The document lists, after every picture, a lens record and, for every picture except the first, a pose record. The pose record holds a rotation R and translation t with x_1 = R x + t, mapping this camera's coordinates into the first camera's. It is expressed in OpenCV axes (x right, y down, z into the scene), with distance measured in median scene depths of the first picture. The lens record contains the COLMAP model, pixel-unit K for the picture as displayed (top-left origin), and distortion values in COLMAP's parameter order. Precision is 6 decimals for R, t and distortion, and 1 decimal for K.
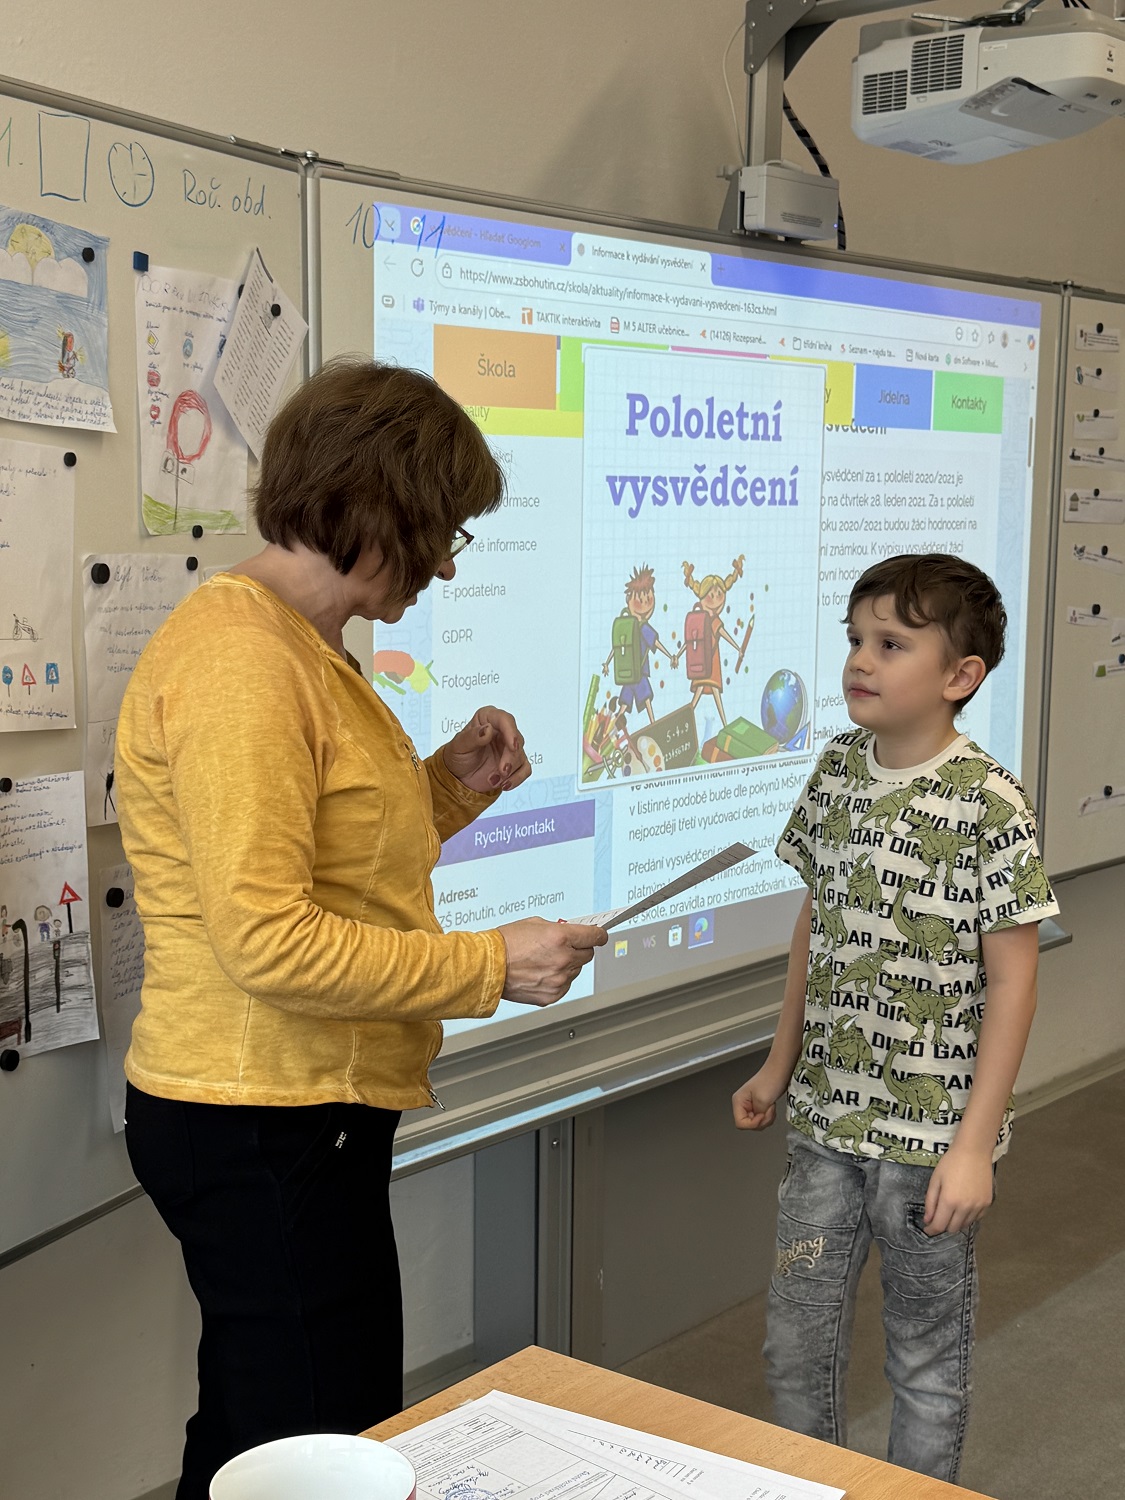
lens RADIAL K [[1996.4, 0, 570.6], [0, 1996.4, 743.9], [0, 0, 1]] dist [0.172248, -0.303617]
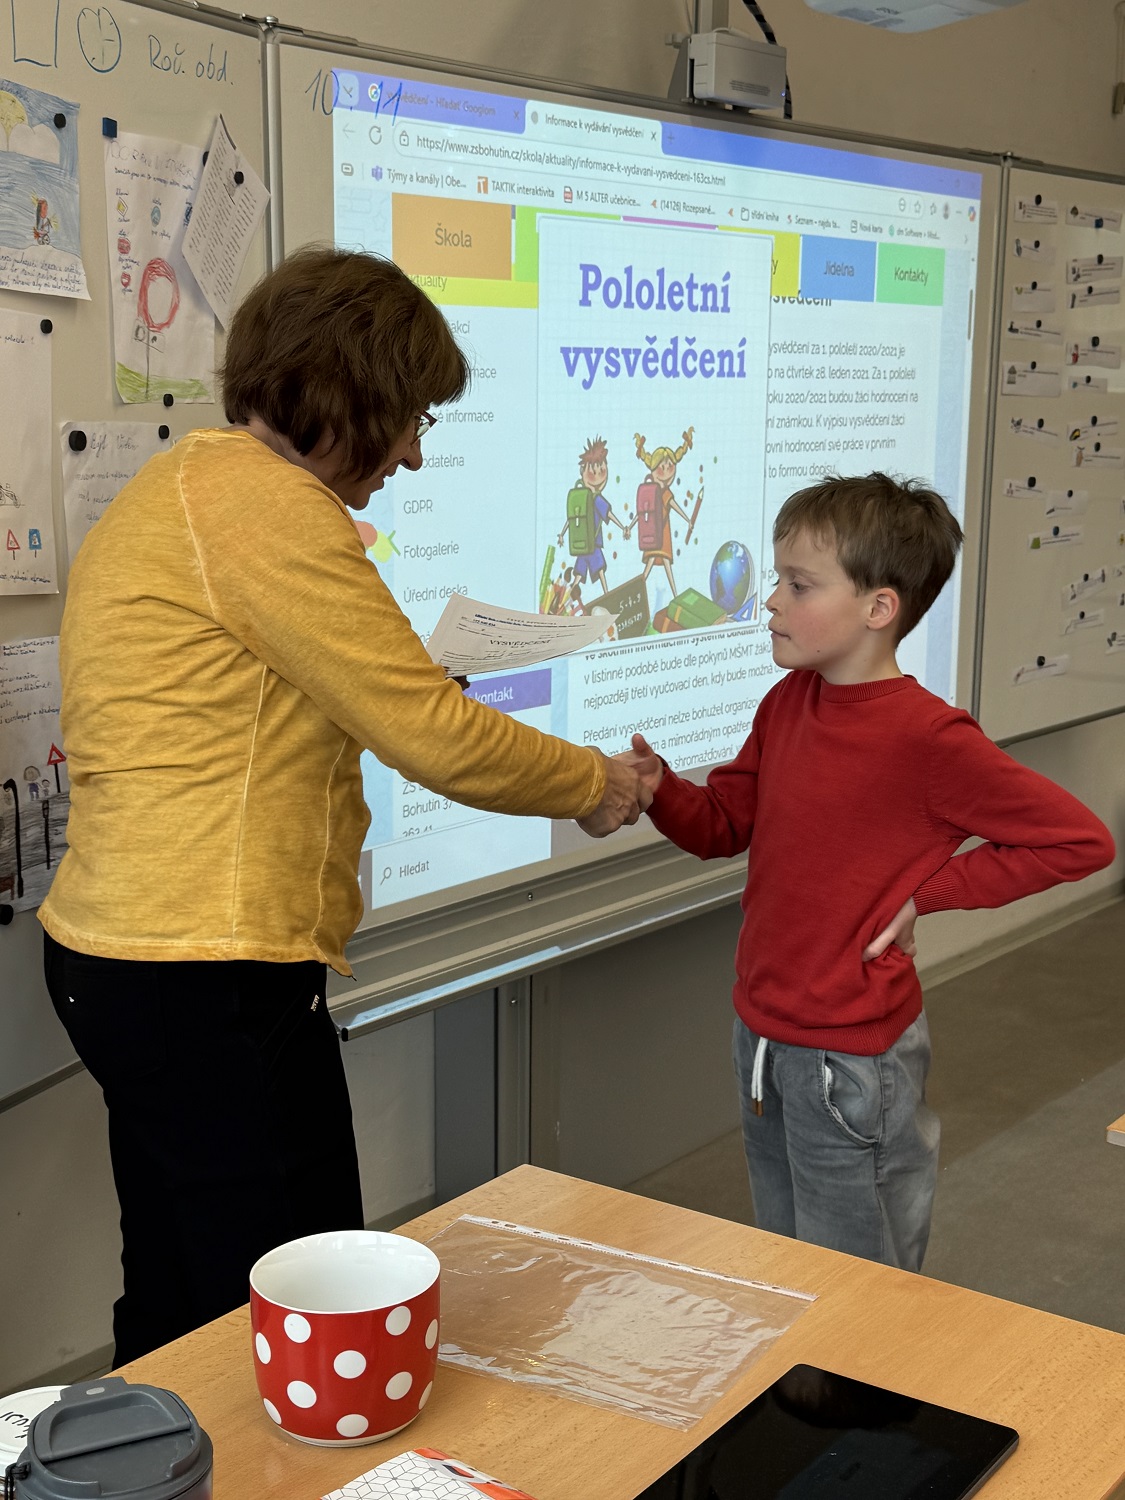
lens RADIAL K [[2000.9, 0, 550.1], [0, 2000.9, 750.4], [0, 0, 1]] dist [0.182118, -0.385881]
pose [[0.999524, -0.009397, 0.029400, -0.018926], [0.007660, 0.998249, 0.058647, 0.009500], [-0.029899, -0.058394, 0.997846, -0.025457]]
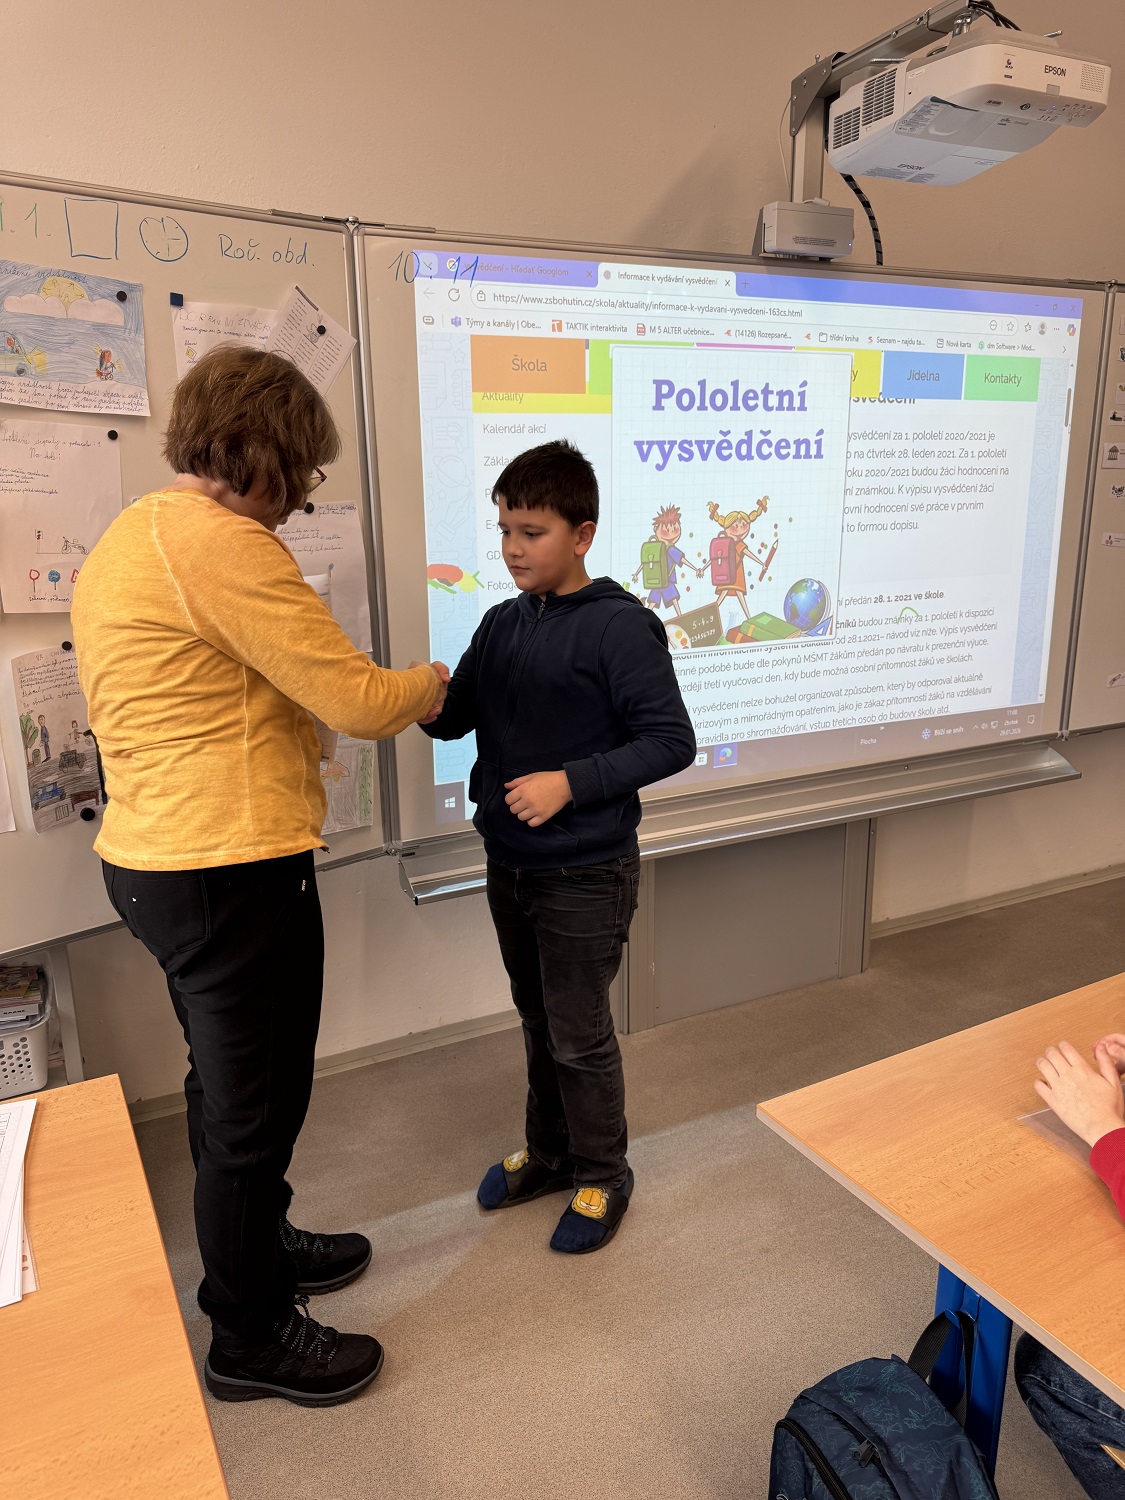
lens RADIAL K [[1037.4, 0, 550.5], [0, 1037.4, 748.9], [0, 0, 1]] dist [0.191790, -0.425607]
pose [[0.913843, 0.075545, -0.398979, 0.276373], [-0.024321, 0.990961, 0.131928, -0.012585], [0.405339, -0.110858, 0.907420, 0.260798]]
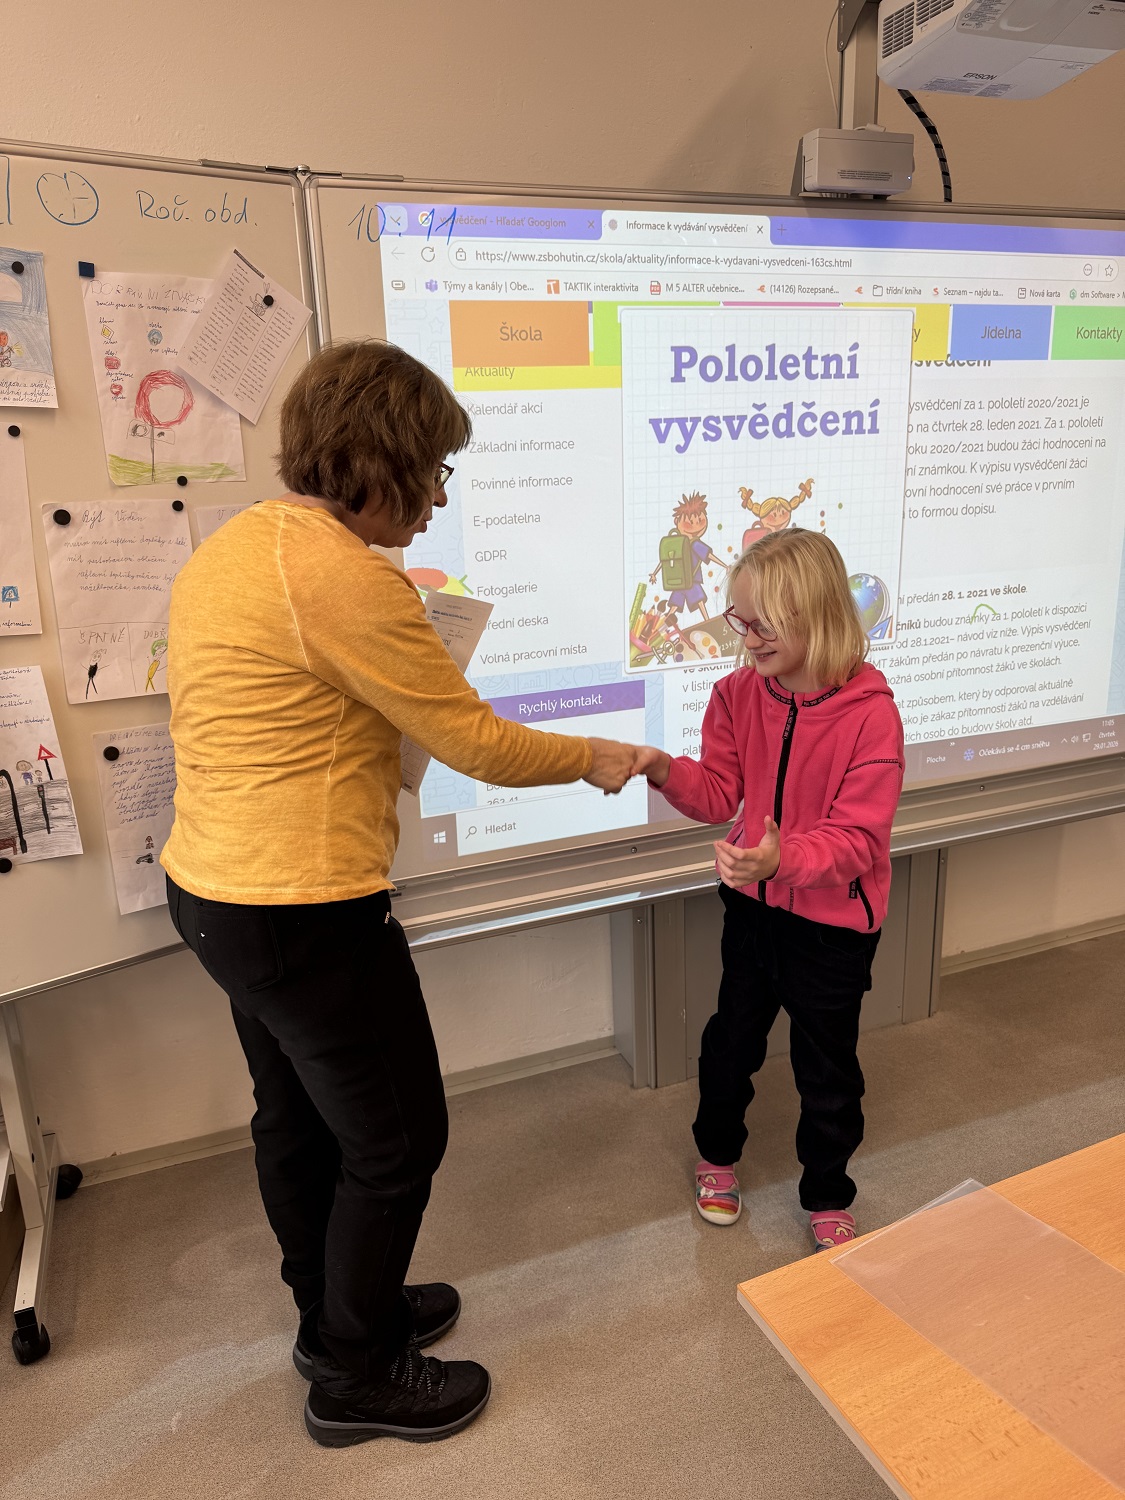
lens RADIAL K [[1040.7, 0, 548.3], [0, 1040.7, 756.0], [0, 0, 1]] dist [0.165540, -0.350234]
pose [[0.876873, 0.085734, -0.473014, 0.283956], [-0.010843, 0.987245, 0.158839, -0.030798], [0.480599, -0.134153, 0.866619, 0.371684]]
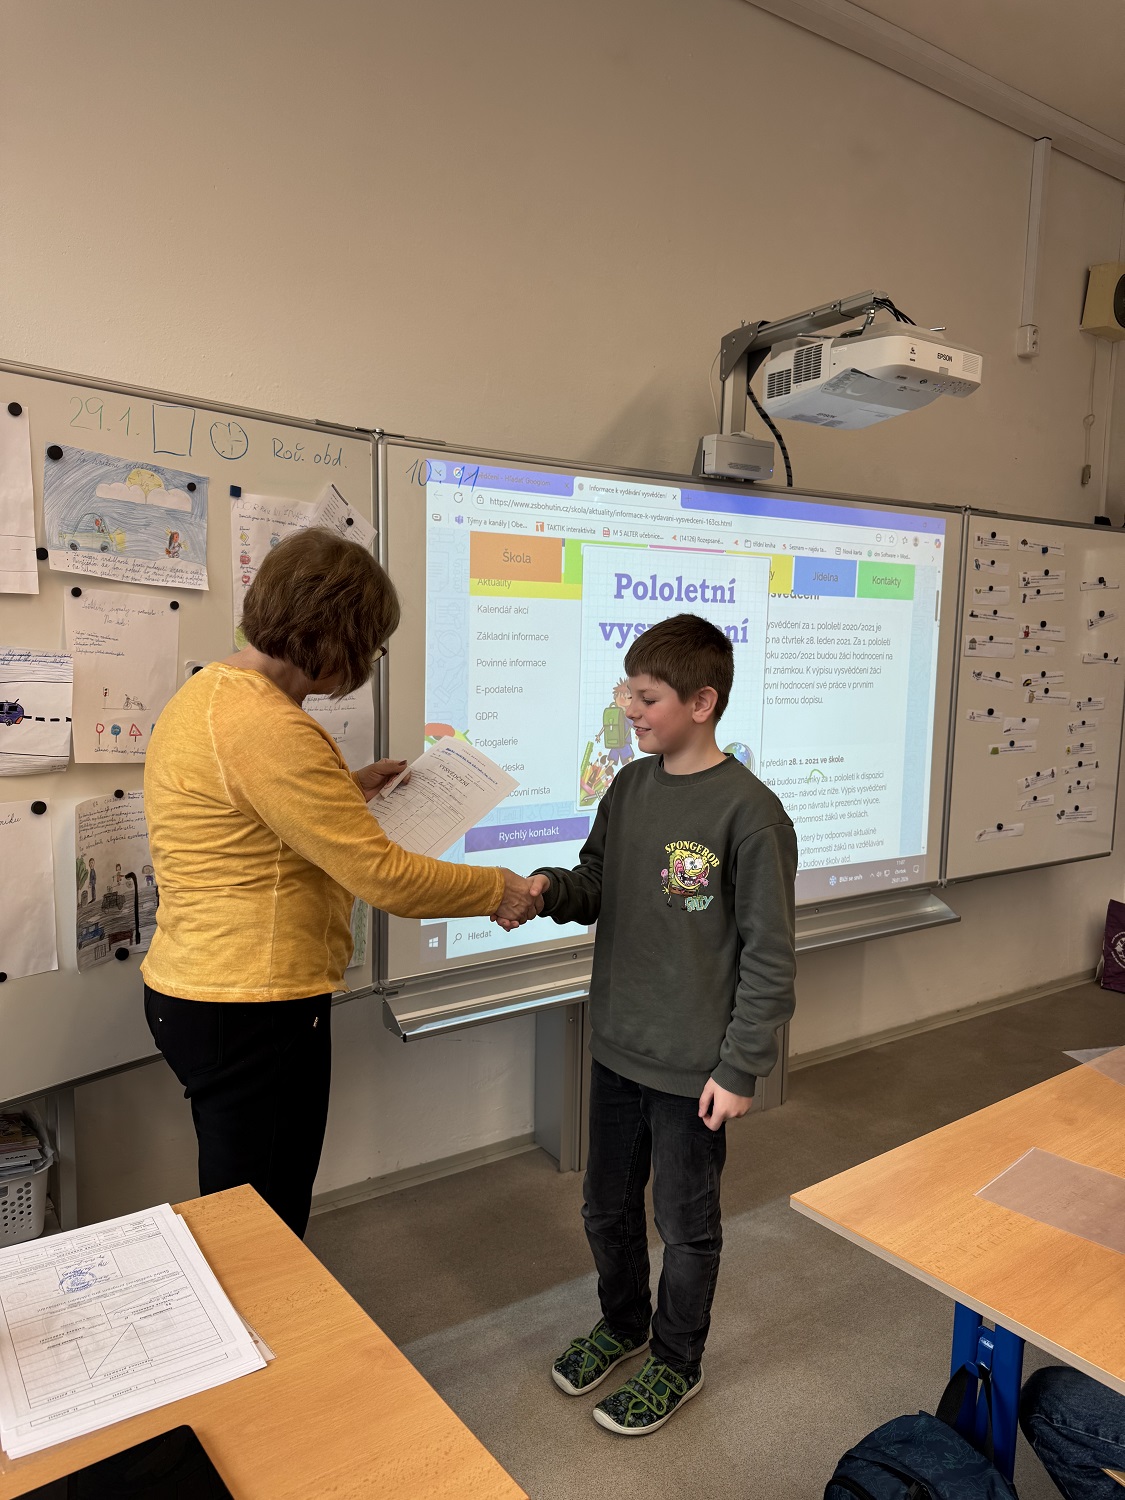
lens RADIAL K [[1036.9, 0, 555.4], [0, 1036.9, 756.4], [0, 0, 1]] dist [0.188524, -0.416033]
pose [[0.964008, 0.037539, -0.263209, 0.210996], [-0.041932, 0.999059, -0.011092, -0.011477], [0.262545, 0.021730, 0.964675, 0.155274]]
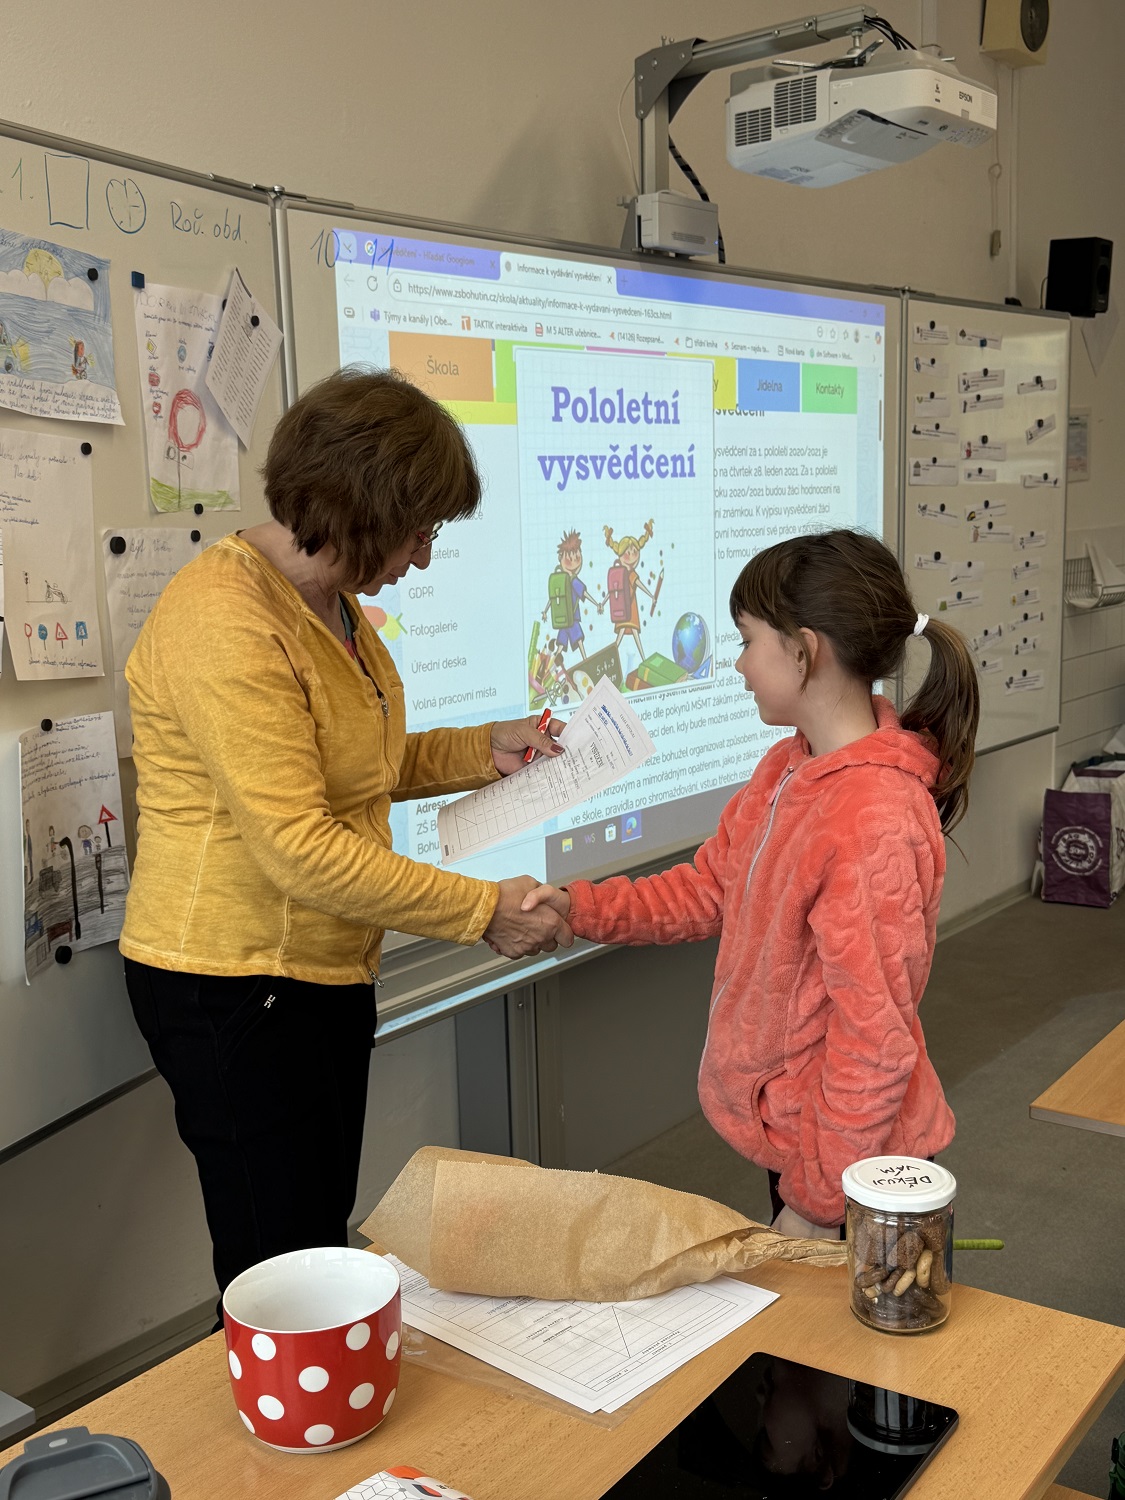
lens RADIAL K [[1587.7, 0, 555.4], [0, 1587.7, 742.8], [0, 0, 1]] dist [0.188400, -0.422876]
pose [[0.998668, -0.045758, 0.023858, -0.002443], [0.045038, 0.998539, 0.029867, 0.010764], [-0.025190, -0.028753, 0.999269, 0.029531]]
